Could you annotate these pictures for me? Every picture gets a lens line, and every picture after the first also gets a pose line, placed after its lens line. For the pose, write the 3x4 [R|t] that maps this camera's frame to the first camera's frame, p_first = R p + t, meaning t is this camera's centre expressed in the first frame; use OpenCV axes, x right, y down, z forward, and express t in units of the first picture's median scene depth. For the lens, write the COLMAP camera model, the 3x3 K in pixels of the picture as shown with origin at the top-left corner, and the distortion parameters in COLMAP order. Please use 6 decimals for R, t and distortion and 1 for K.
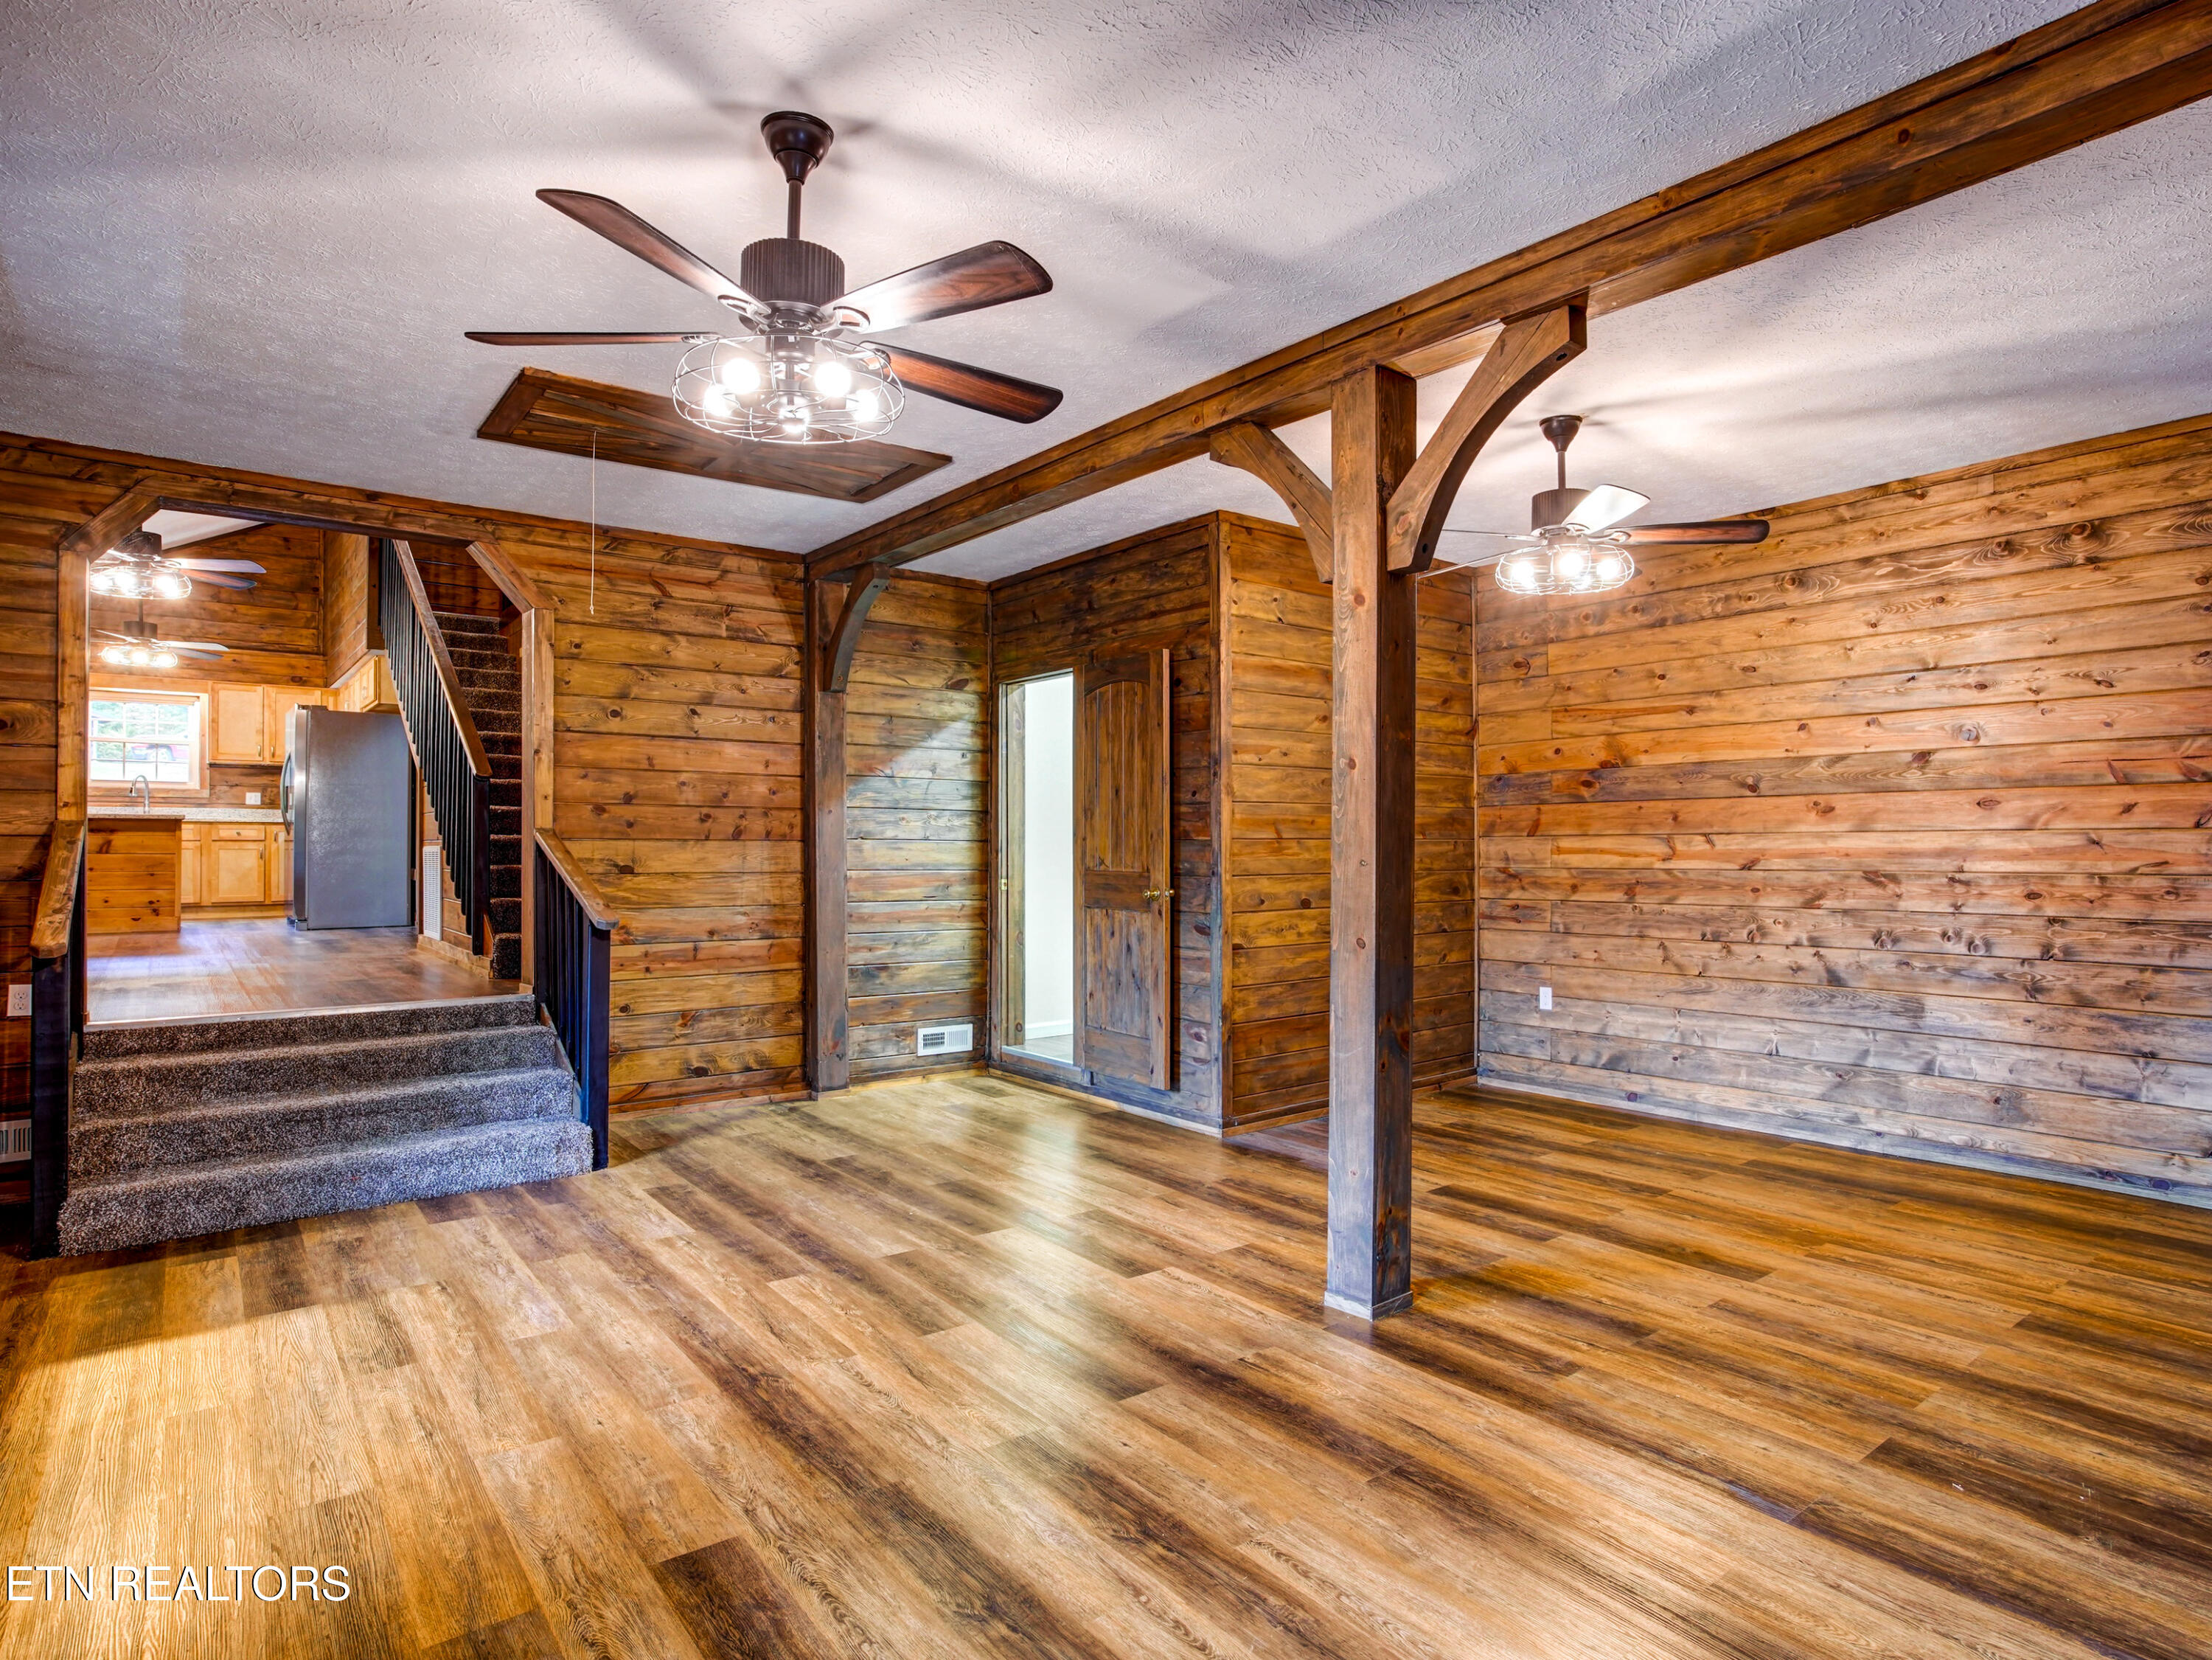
lens RADIAL K [[1238.5, 0, 1120.0], [0, 1238.5, 831.4], [0, 0, 1]] dist [-0.060171, 0.035131]
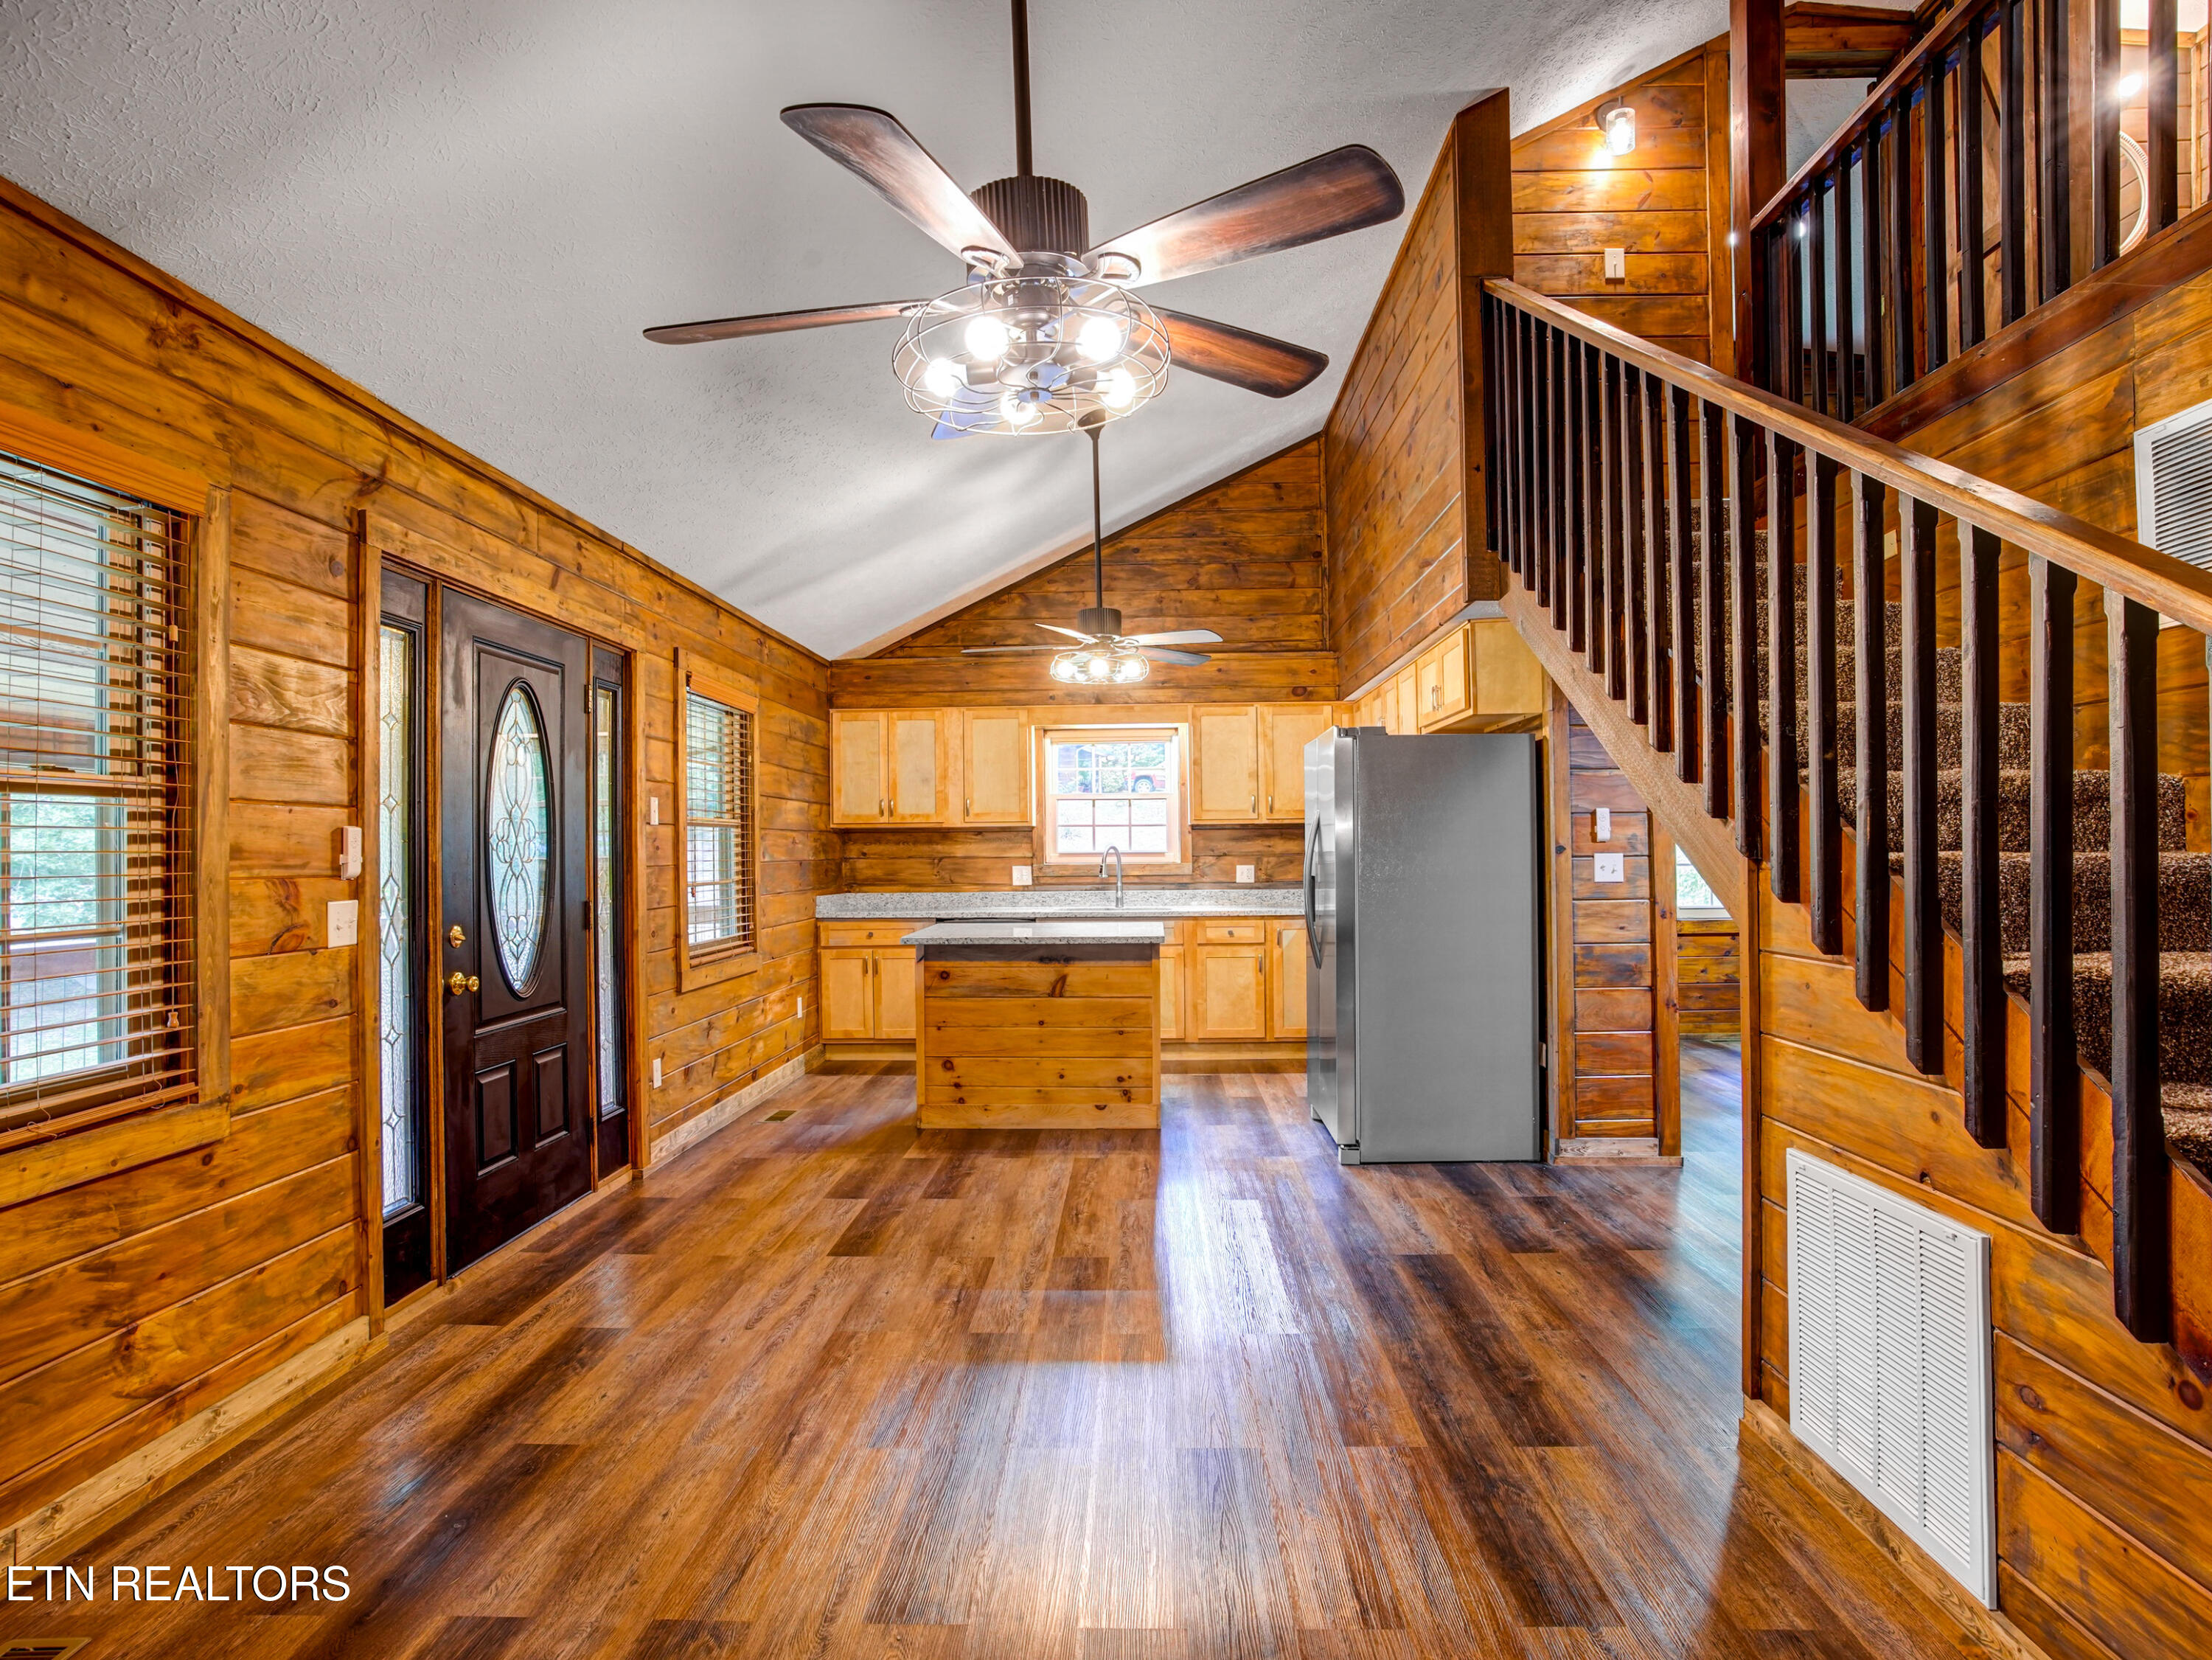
lens RADIAL K [[1207.6, 0, 1102.6], [0, 1207.6, 831.4], [0, 0, 1]] dist [-0.058242, 0.025433]
pose [[0.759759, -0.018270, -0.649948, -0.685256], [0.017434, 0.999818, -0.007725, -0.094841], [0.649970, -0.005462, 0.759940, 0.885715]]
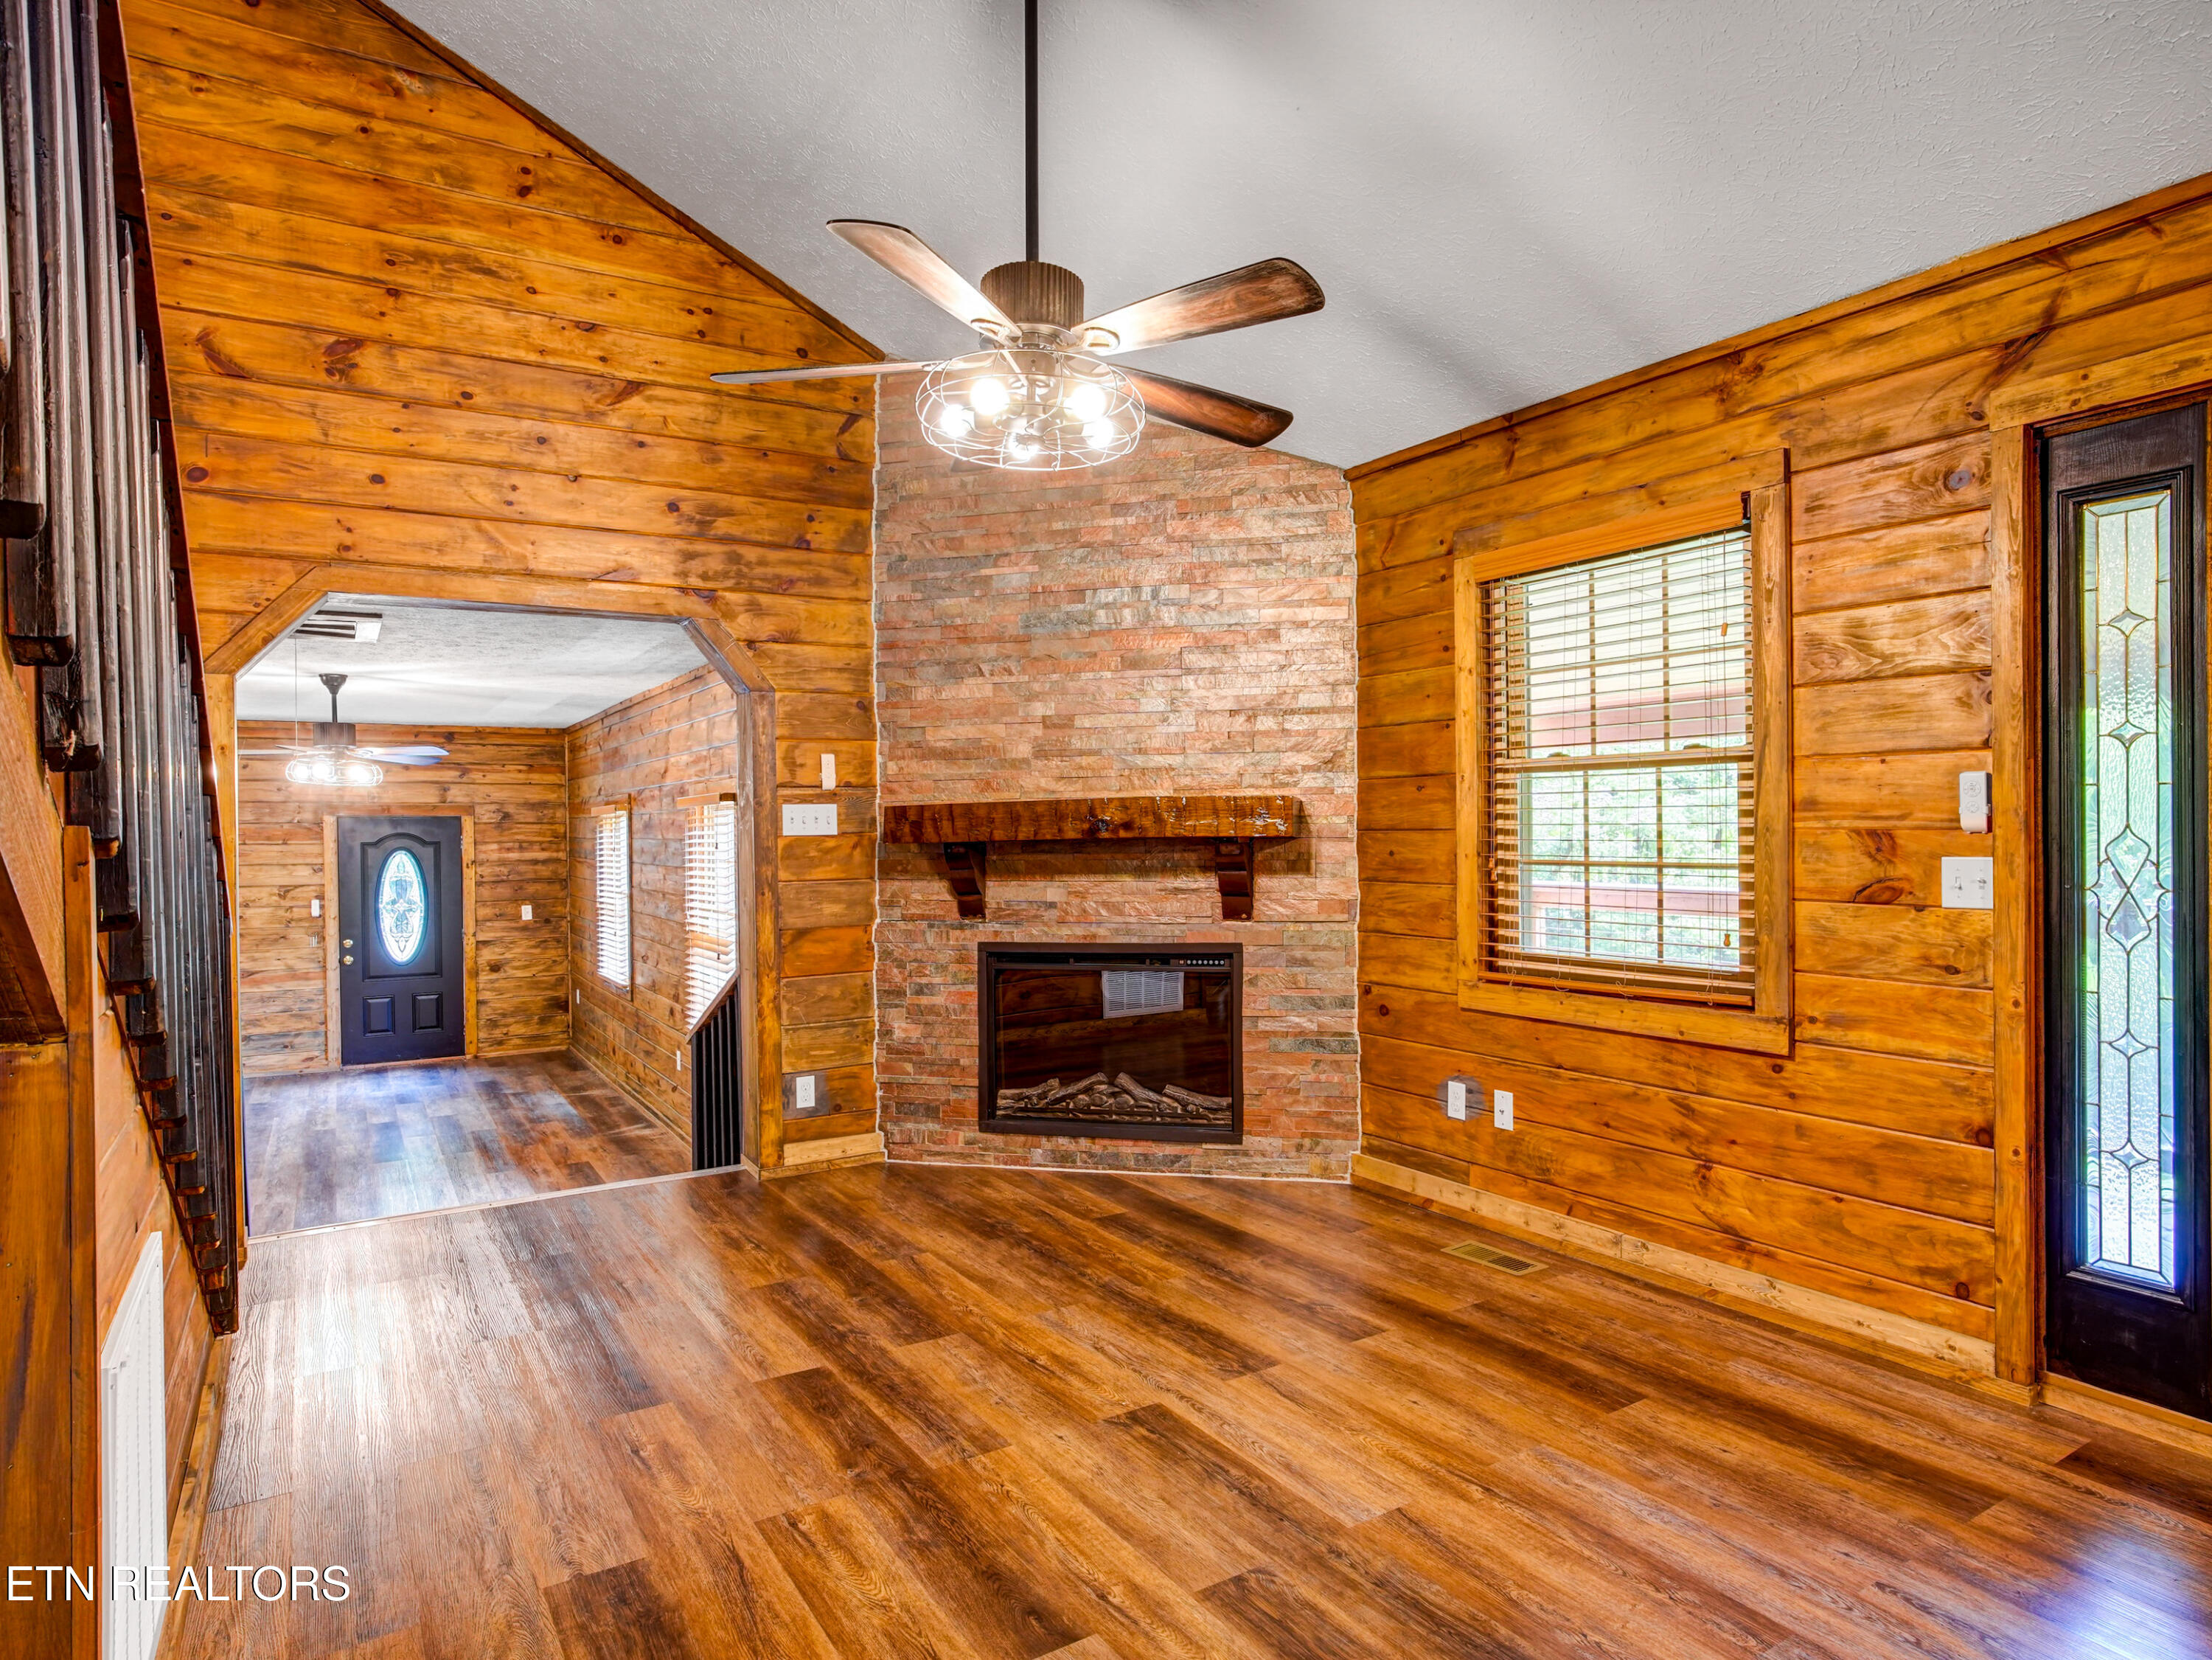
lens RADIAL K [[1284.2, 0, 1097.5], [0, 1284.2, 834.6], [0, 0, 1]] dist [-0.021397, 0.004597]
pose [[-0.993077, 0.011284, 0.116920, -0.996973], [0.011186, 0.999936, -0.001486, -0.085962], [-0.116929, -0.000168, -0.993140, 1.581982]]
